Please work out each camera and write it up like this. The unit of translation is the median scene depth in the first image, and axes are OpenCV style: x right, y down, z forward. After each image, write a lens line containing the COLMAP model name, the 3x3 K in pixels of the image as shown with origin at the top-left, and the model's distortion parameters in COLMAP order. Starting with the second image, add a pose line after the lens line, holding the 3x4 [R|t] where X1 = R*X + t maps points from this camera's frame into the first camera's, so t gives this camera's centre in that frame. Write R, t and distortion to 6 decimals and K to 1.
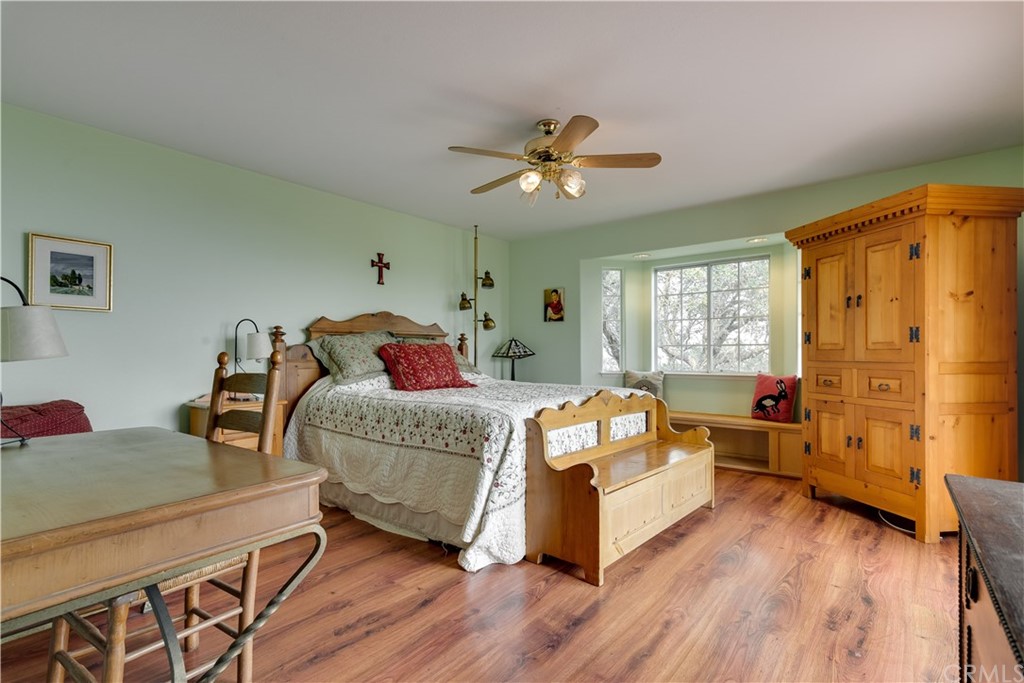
lens RADIAL K [[492.6, 0, 511.9], [0, 492.6, 344.3], [0, 0, 1]] dist [0.017086, 0.000243]
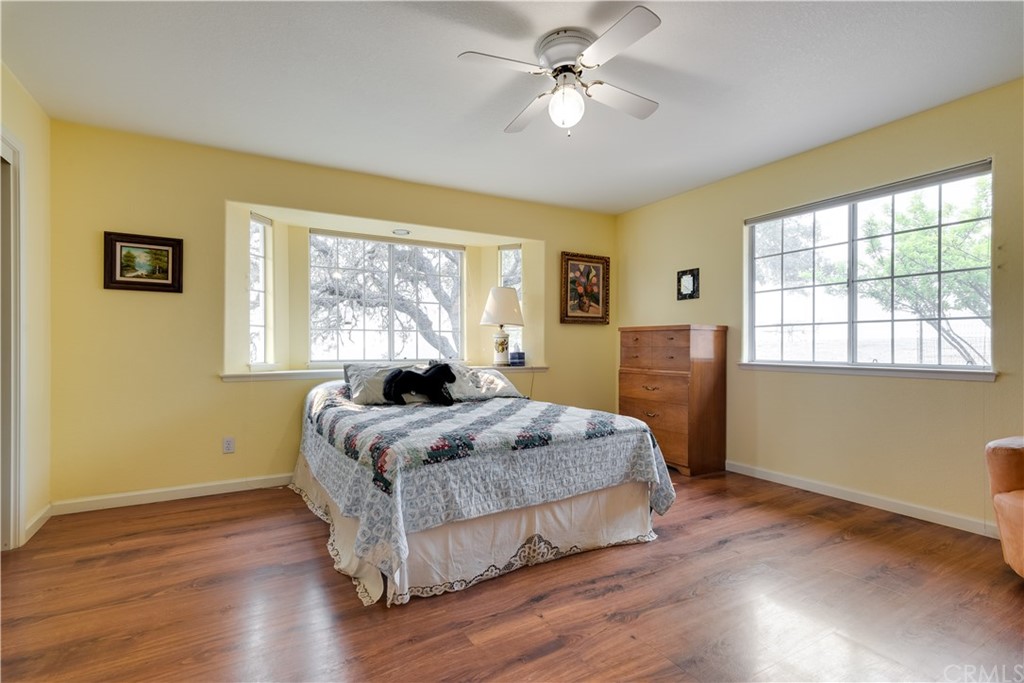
lens RADIAL K [[492.6, 0, 512.9], [0, 492.6, 343.1], [0, 0, 1]] dist [0.017086, 0.000243]
pose [[-0.930403, -0.000521, 0.366539, -0.524699], [-0.004512, 0.999940, -0.010031, 0.035004], [-0.366511, -0.010987, -0.930349, 2.093910]]
